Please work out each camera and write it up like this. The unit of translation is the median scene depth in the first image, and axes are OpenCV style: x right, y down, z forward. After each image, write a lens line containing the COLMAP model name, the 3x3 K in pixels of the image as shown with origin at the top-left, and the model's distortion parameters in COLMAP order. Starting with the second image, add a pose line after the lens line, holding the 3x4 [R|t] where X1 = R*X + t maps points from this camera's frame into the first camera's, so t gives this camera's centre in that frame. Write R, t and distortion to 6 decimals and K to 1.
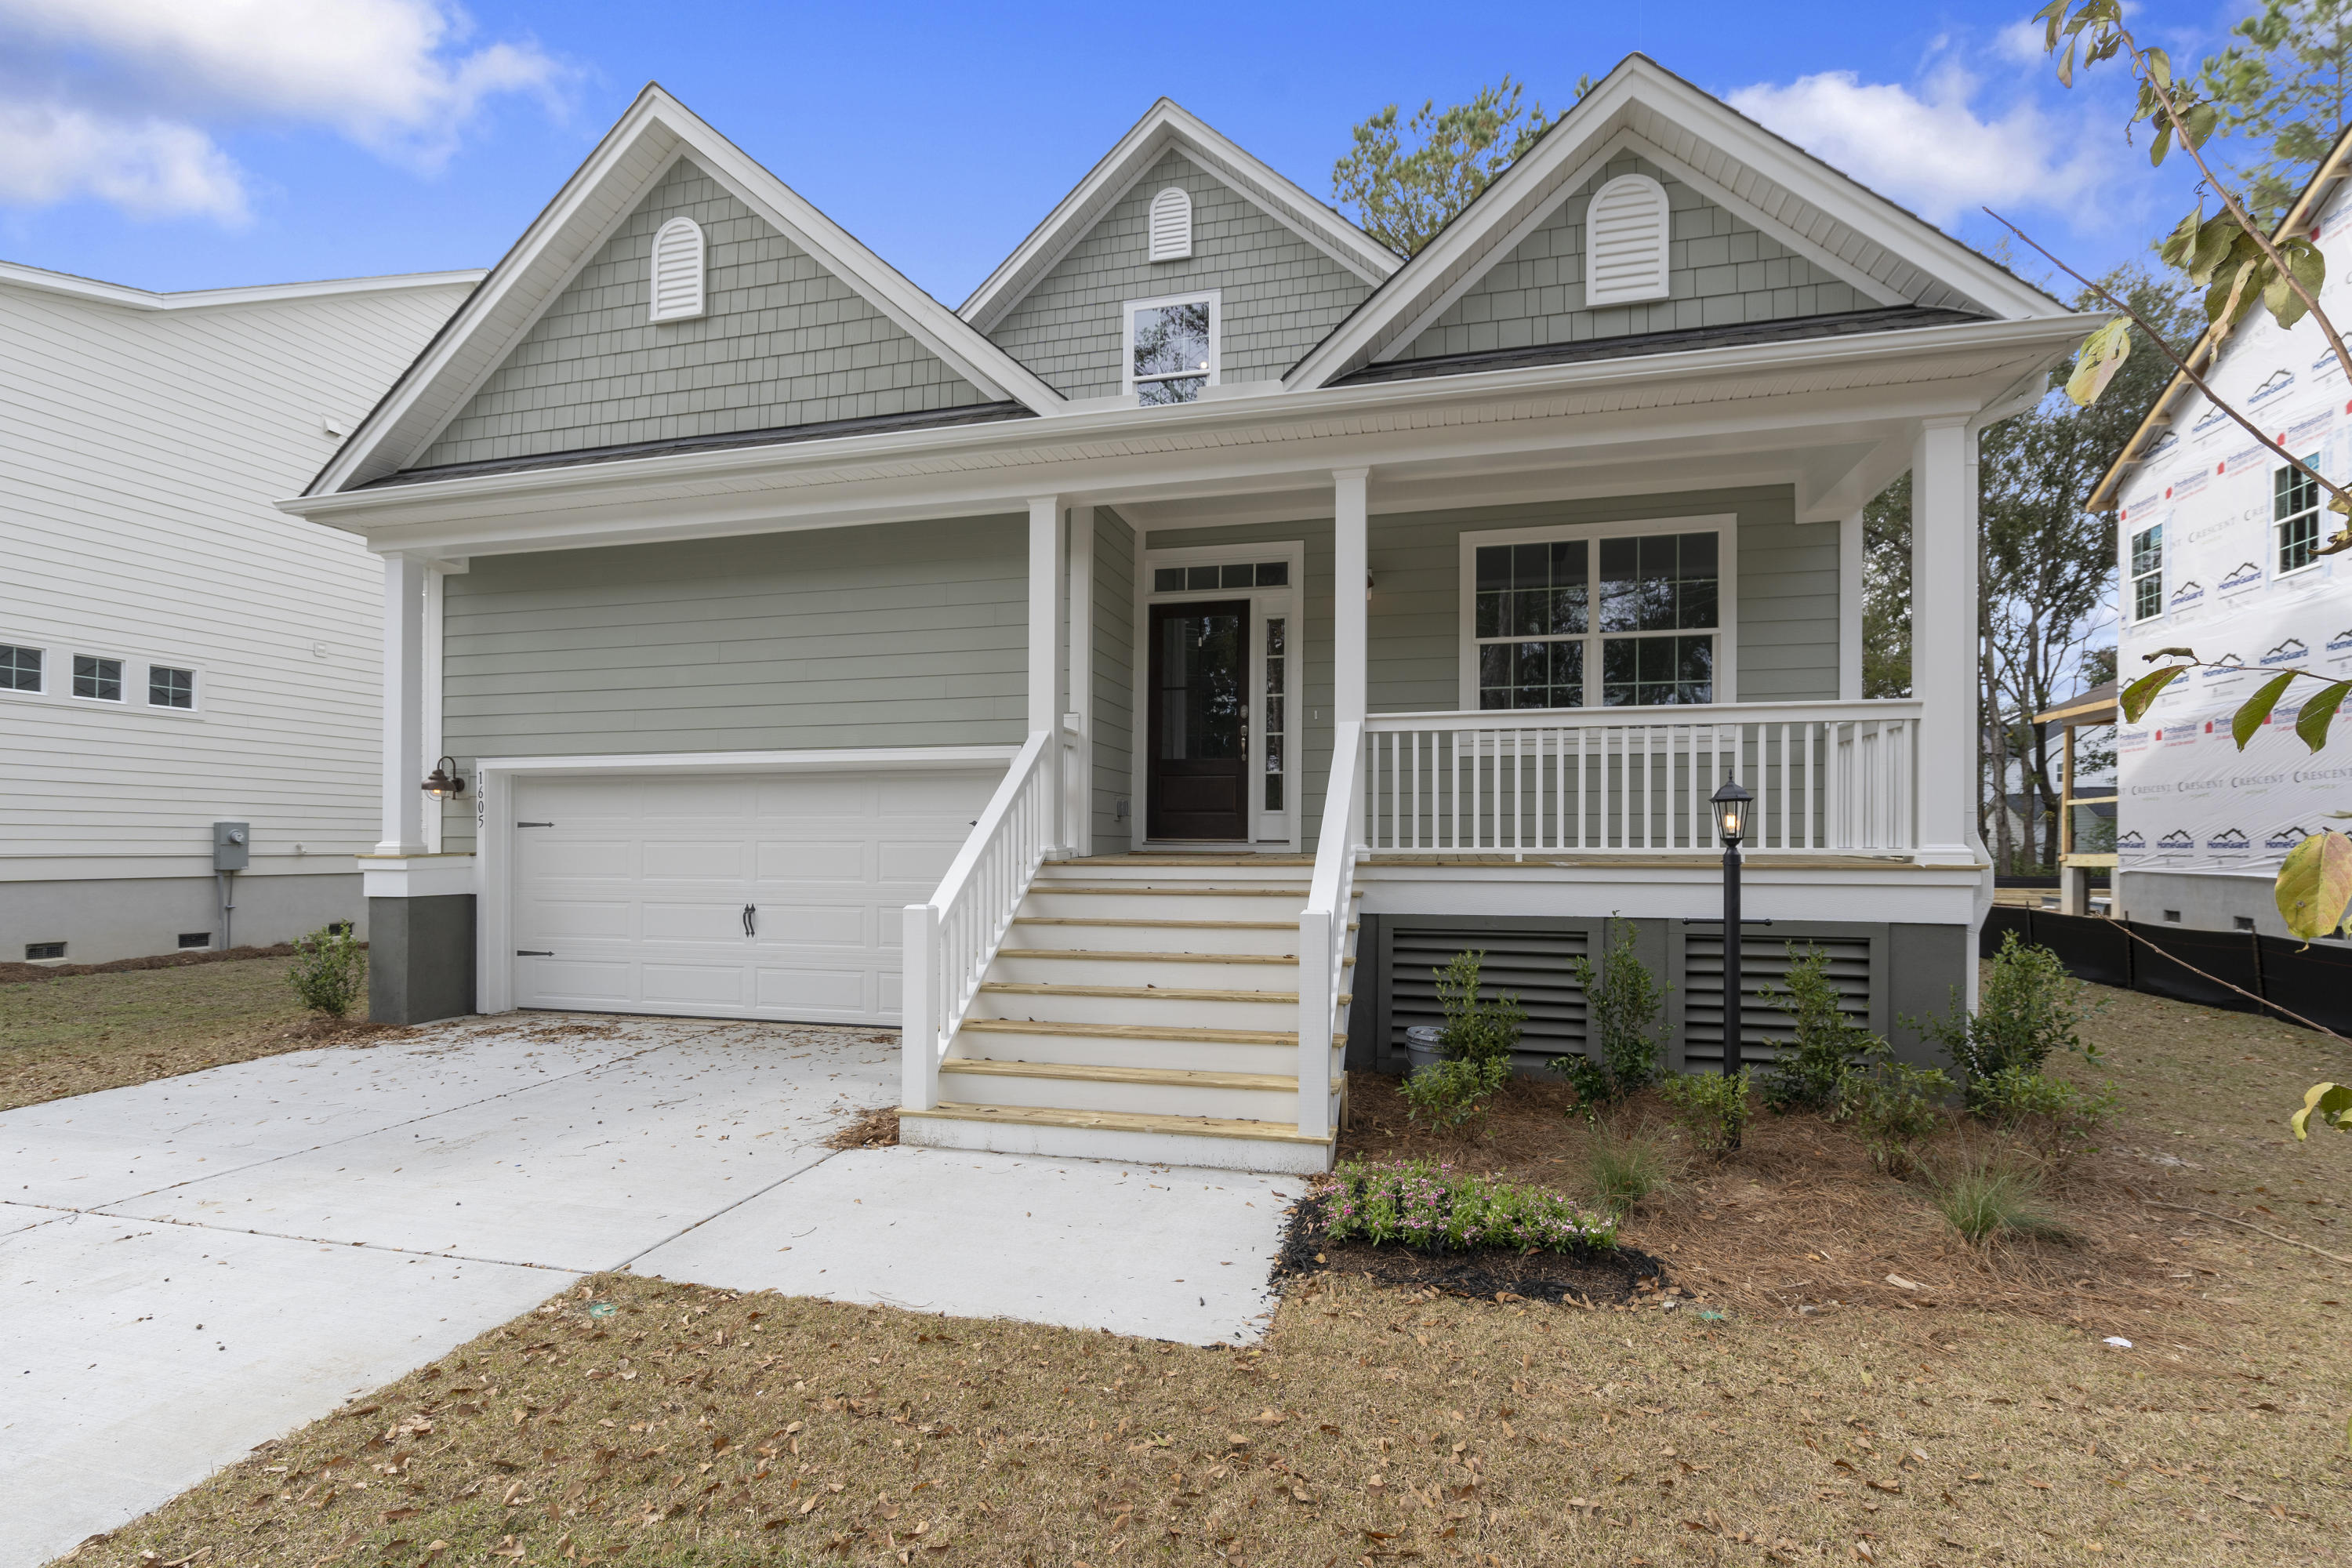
lens RADIAL K [[1071.9, 0, 1171.2], [0, 1071.9, 788.7], [0, 0, 1]] dist [-0.001503, -0.000054]
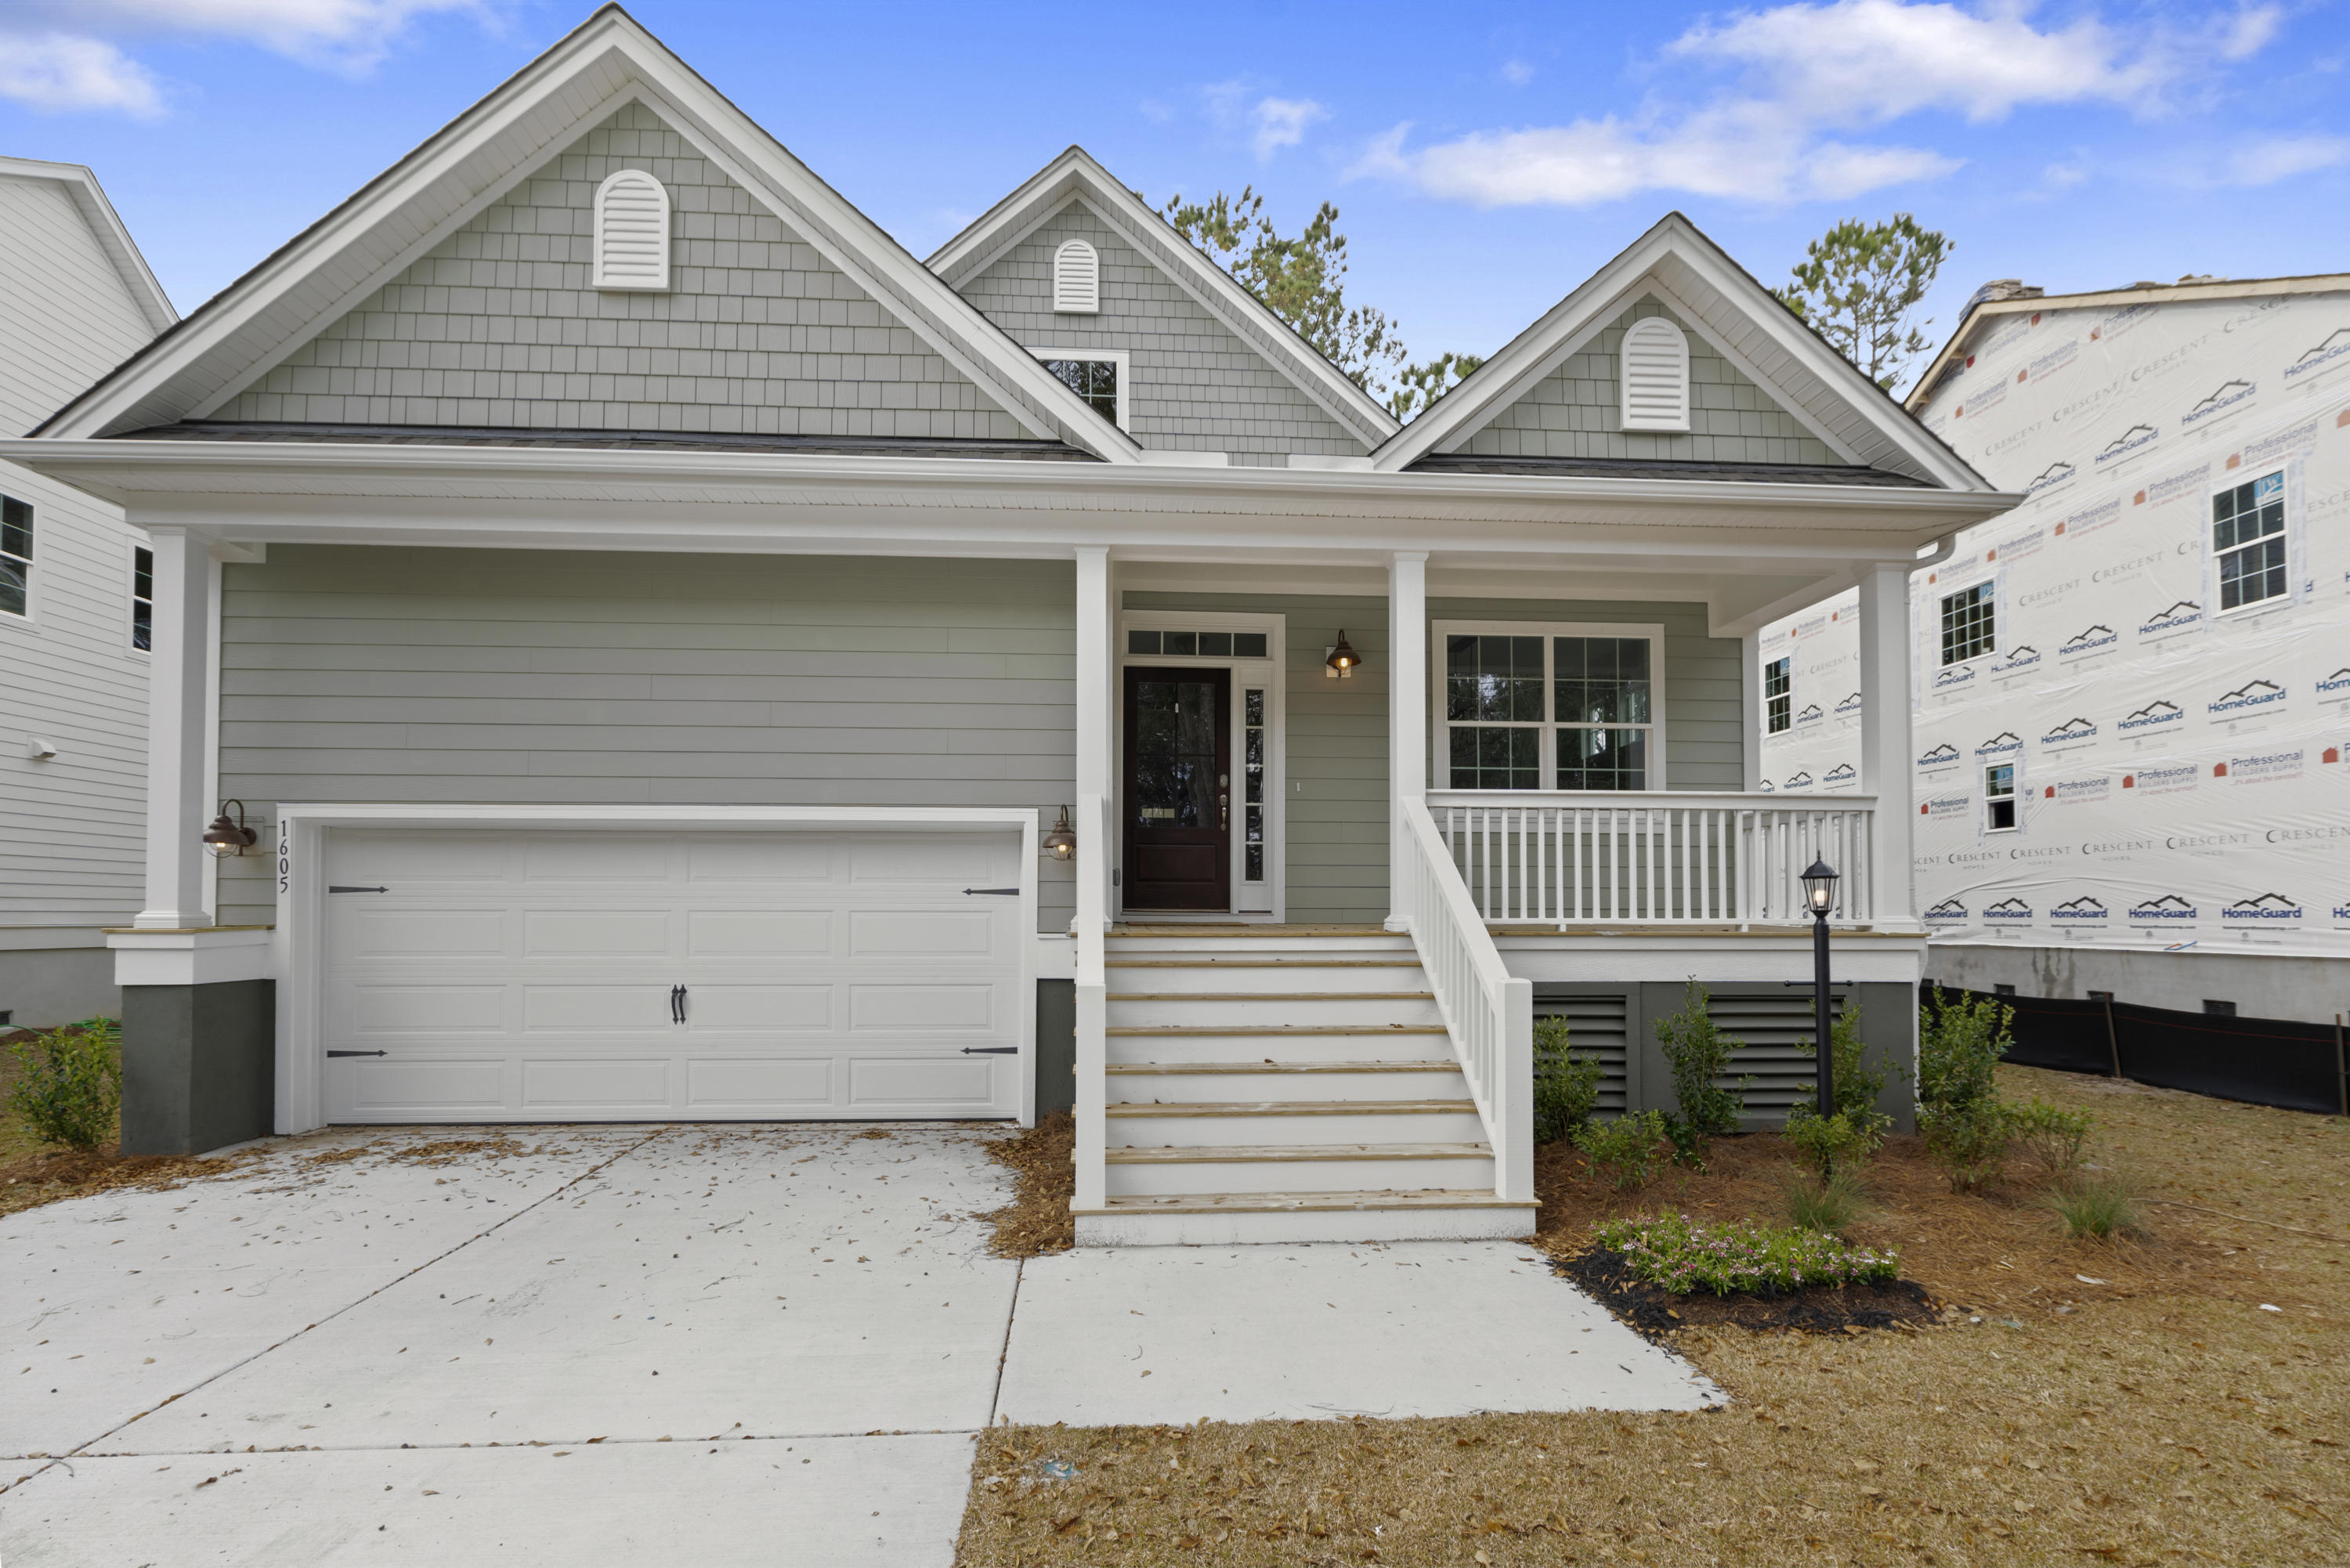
lens RADIAL K [[1082.6, 0, 1173.0], [0, 1082.6, 840.0], [0, 0, 1]] dist [-0.001722, 0.000644]
pose [[0.951446, 0.021963, 0.307030, -0.315839], [-0.016837, 0.999671, -0.019336, 0.003114], [-0.307354, 0.013228, 0.951503, 0.069482]]
